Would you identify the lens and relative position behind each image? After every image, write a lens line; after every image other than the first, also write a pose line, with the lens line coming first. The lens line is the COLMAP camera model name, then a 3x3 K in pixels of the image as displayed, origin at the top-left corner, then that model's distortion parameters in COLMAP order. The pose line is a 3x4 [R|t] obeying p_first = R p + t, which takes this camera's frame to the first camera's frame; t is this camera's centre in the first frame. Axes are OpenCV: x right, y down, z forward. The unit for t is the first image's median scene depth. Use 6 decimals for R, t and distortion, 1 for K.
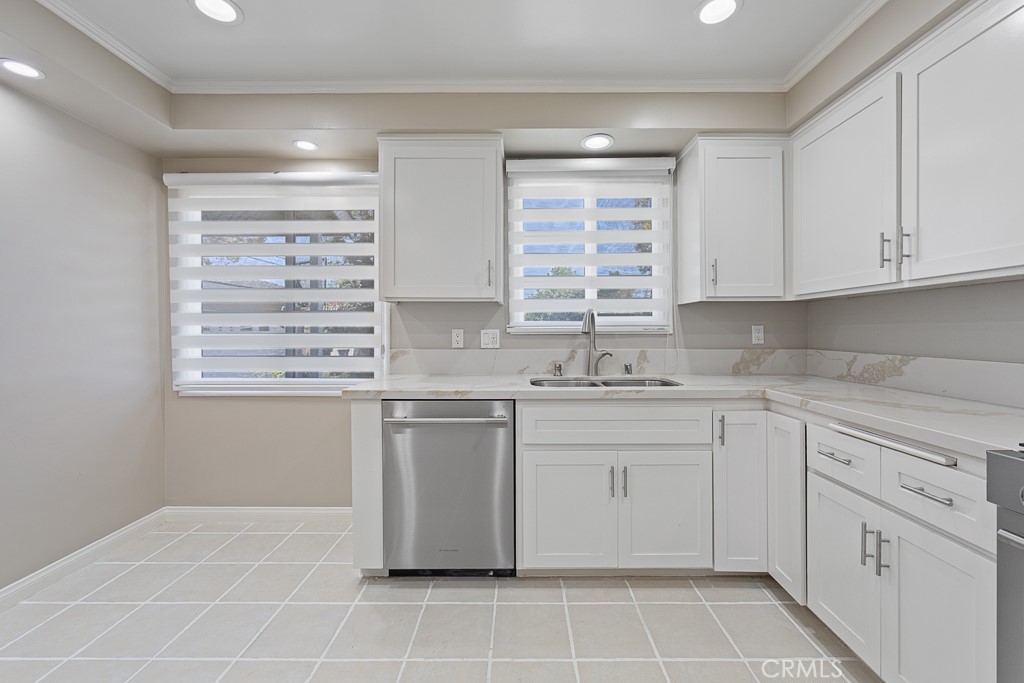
lens RADIAL K [[409.0, 0, 512.2], [0, 409.0, 329.3], [0, 0, 1]] dist [0.001031, 0.000097]
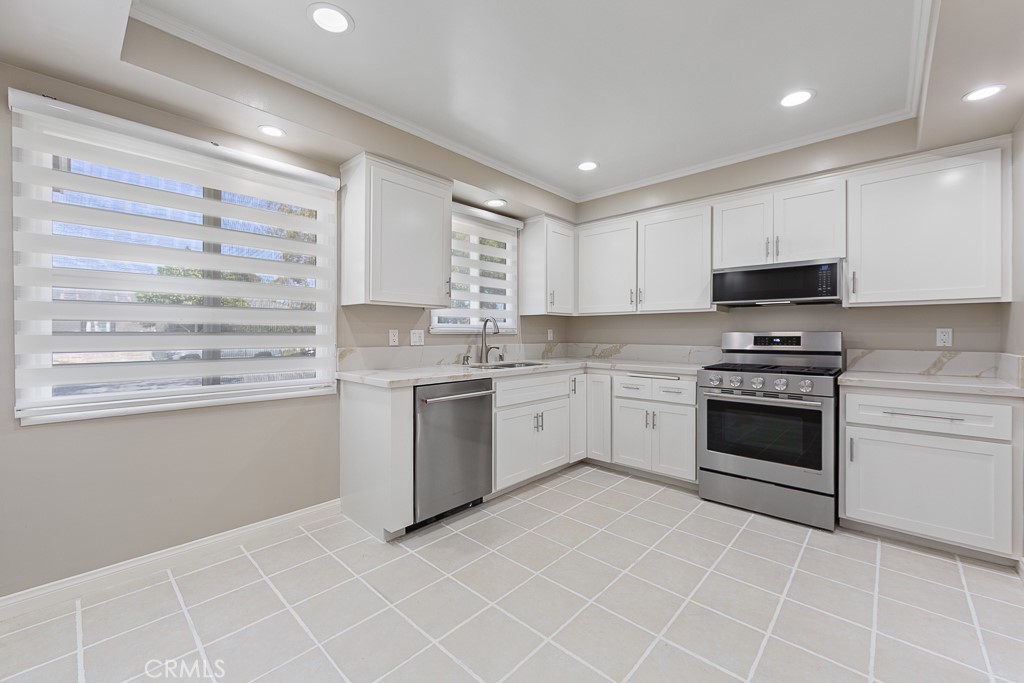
lens RADIAL K [[409.0, 0, 512.2], [0, 409.0, 329.3], [0, 0, 1]] dist [0.001031, 0.000097]
pose [[0.680294, 0.010916, 0.732858, -0.806239], [-0.008419, 0.999940, -0.007079, 0.004923], [-0.732891, -0.001354, 0.680344, -0.041342]]
